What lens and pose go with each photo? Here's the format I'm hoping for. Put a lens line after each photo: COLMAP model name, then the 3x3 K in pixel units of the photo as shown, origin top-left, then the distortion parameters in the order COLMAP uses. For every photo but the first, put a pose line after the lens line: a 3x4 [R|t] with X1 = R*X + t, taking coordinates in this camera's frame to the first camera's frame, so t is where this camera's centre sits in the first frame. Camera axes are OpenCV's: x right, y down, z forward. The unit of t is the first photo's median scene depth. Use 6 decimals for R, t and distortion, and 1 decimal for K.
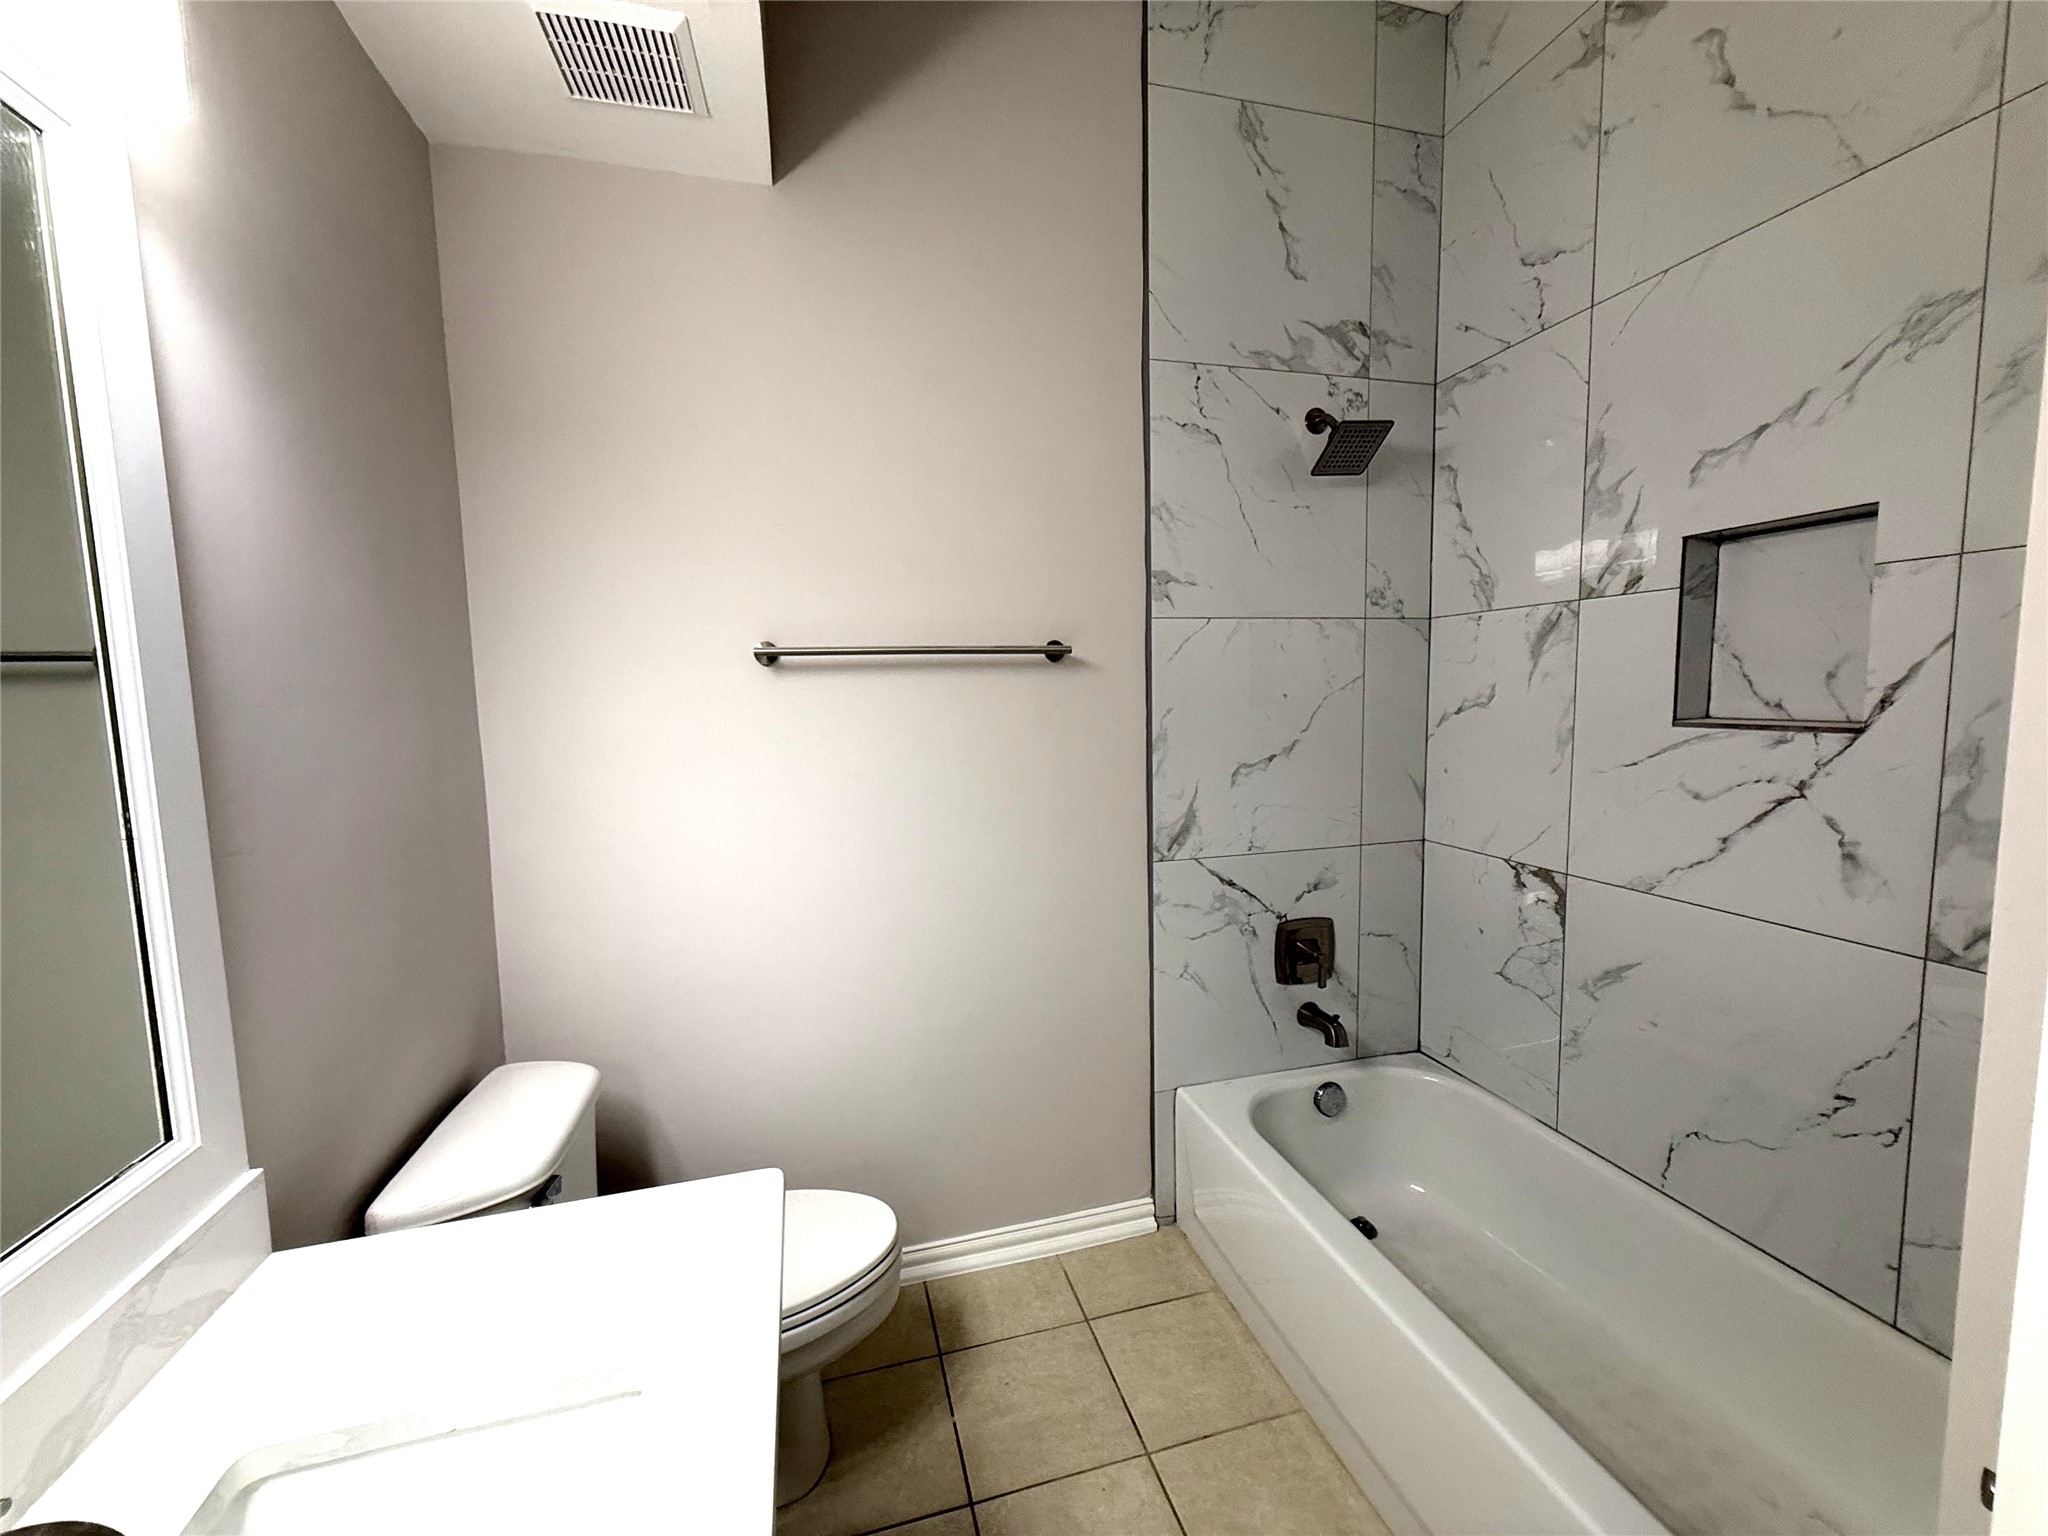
lens RADIAL K [[818.8, 0, 1033.4], [0, 818.8, 768.3], [0, 0, 1]] dist [0.003841, -0.000811]
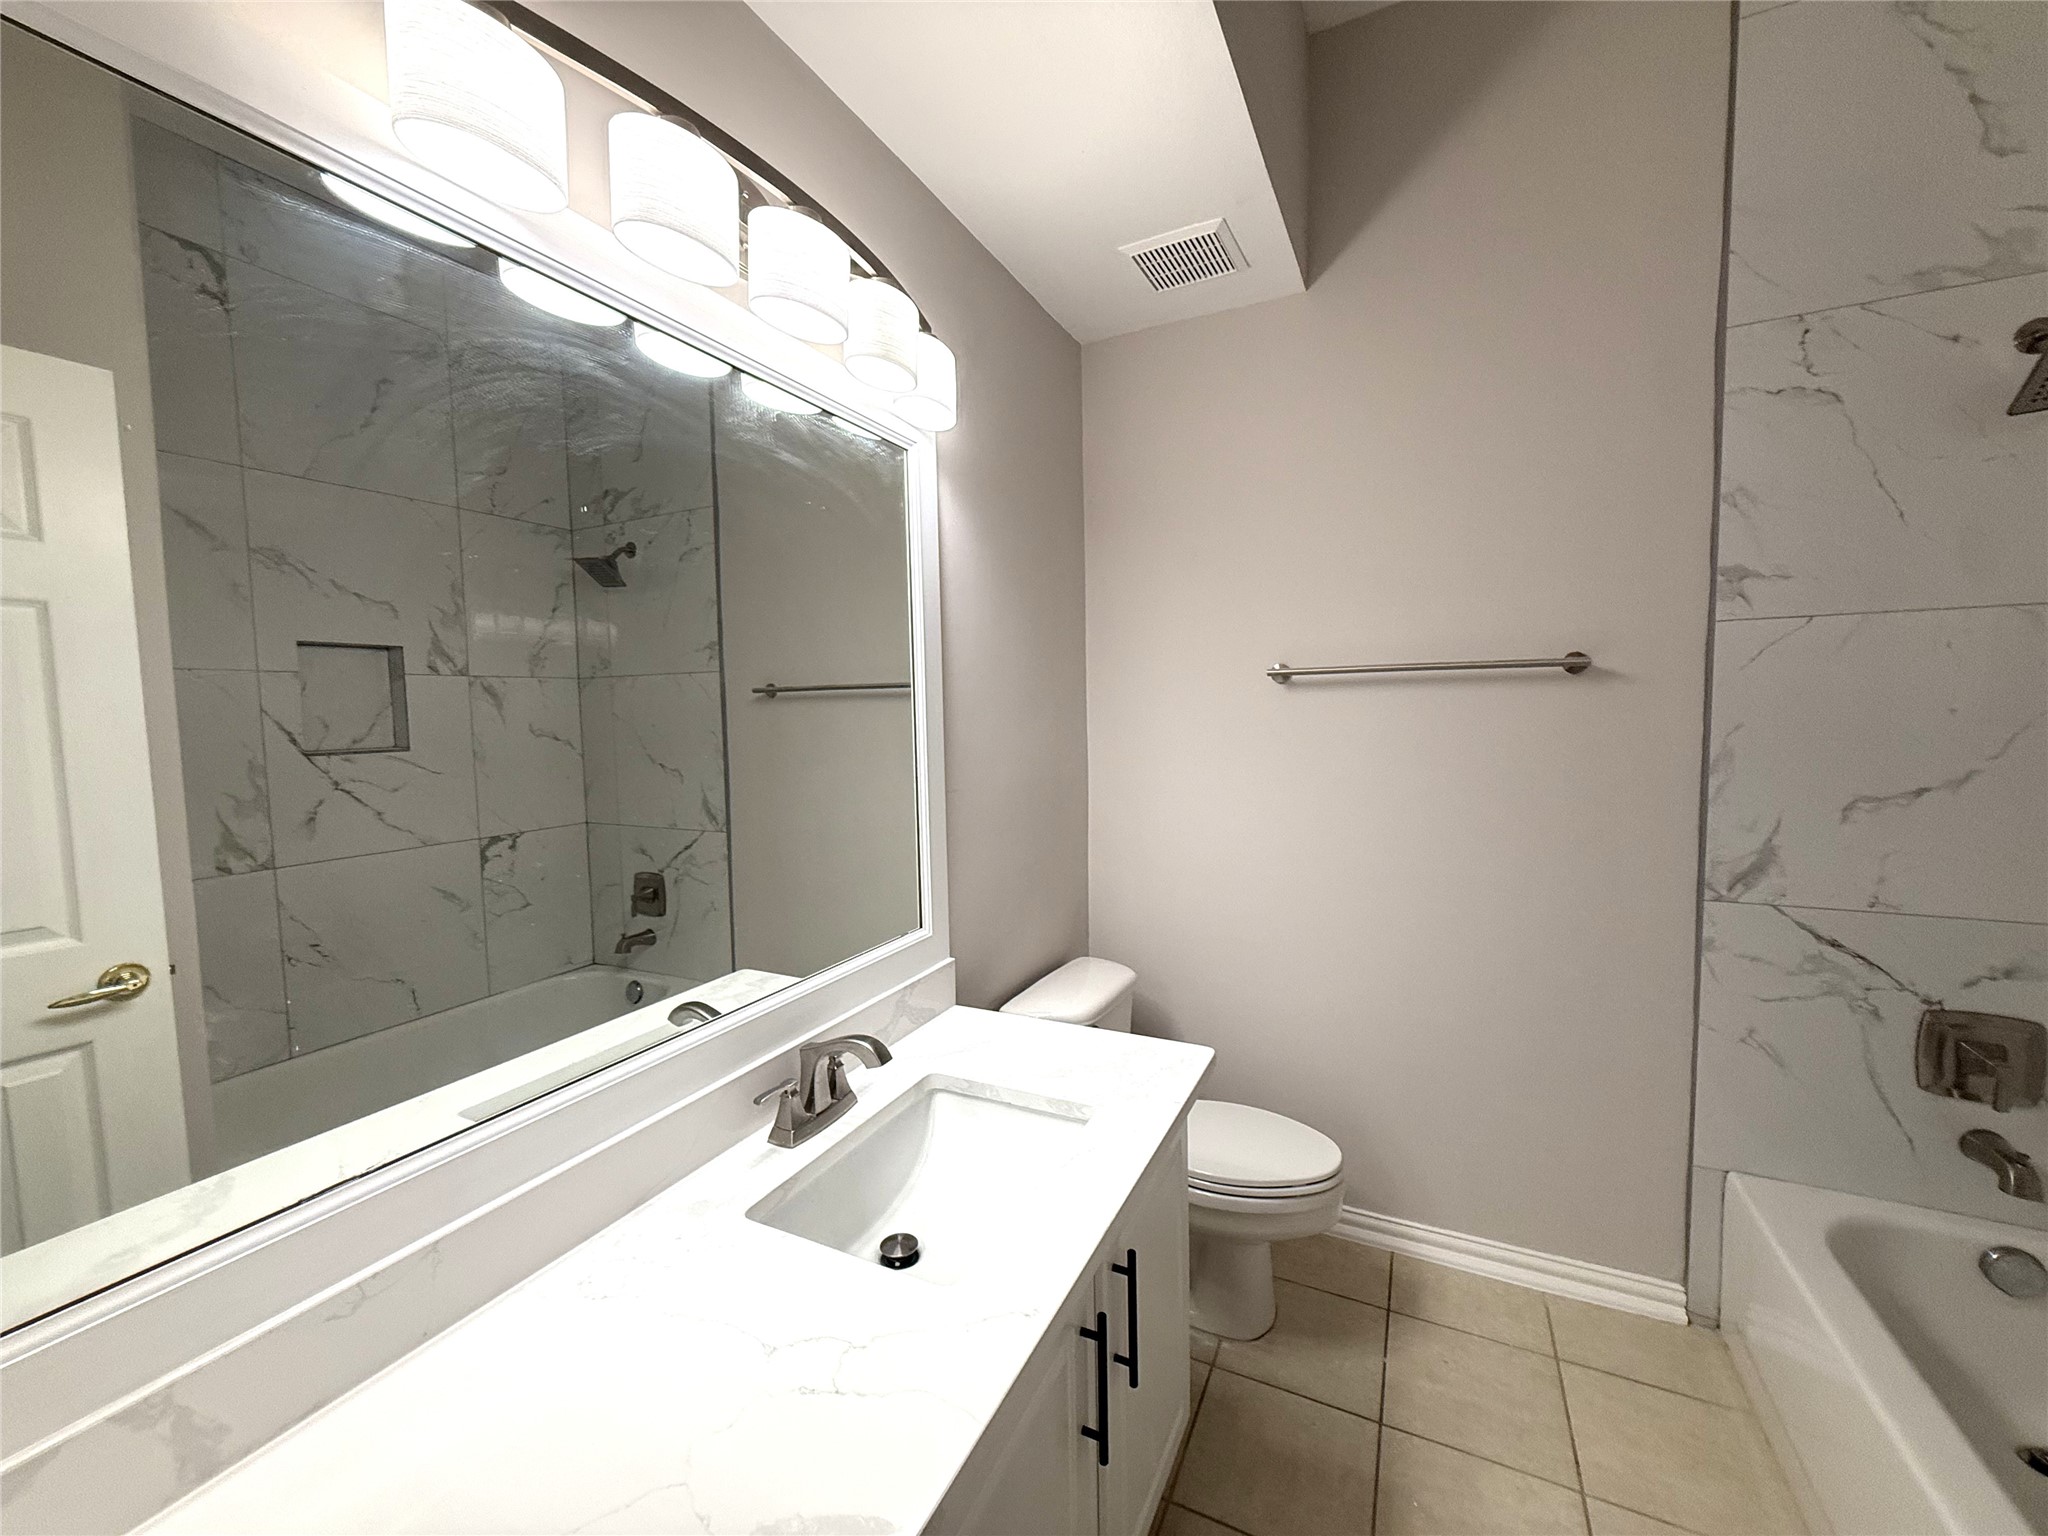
lens RADIAL K [[818.8, 0, 1022.7], [0, 818.8, 767.3], [0, 0, 1]] dist [0.003841, -0.000811]
pose [[0.741190, 0.054413, -0.669086, 0.187863], [-0.059959, 0.998092, 0.014749, 0.003878], [0.668612, 0.029186, 0.743039, -0.139922]]
